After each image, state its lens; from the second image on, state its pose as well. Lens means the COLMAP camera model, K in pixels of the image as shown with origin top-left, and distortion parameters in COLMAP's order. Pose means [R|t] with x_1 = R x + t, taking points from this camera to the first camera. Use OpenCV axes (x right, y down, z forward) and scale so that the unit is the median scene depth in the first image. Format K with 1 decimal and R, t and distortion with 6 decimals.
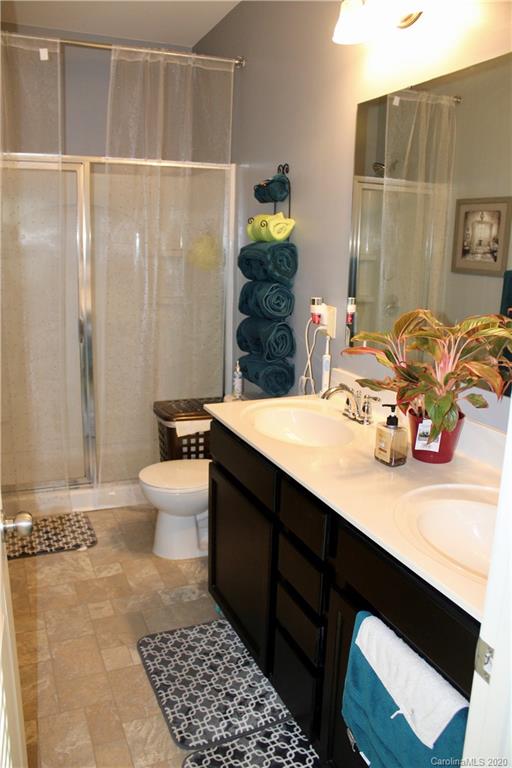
lens RADIAL K [[629.3, 0, 252.7], [0, 629.3, 384.0], [0, 0, 1]] dist [-0.103655, 0.025927]
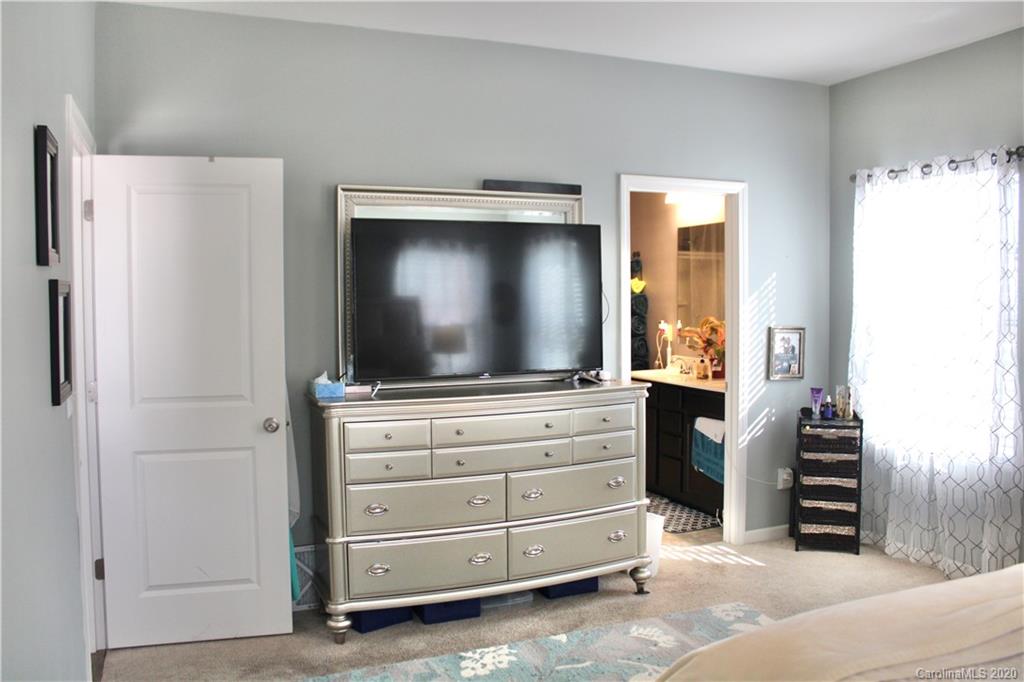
lens RADIAL K [[839.1, 0, 513.2], [0, 839.1, 340.0], [0, 0, 1]] dist [-0.103655, 0.025927]
pose [[0.999175, -0.039620, -0.008917, -0.351593], [0.037558, 0.985037, -0.168203, 0.355518], [0.015447, 0.167730, 0.985712, -1.630369]]
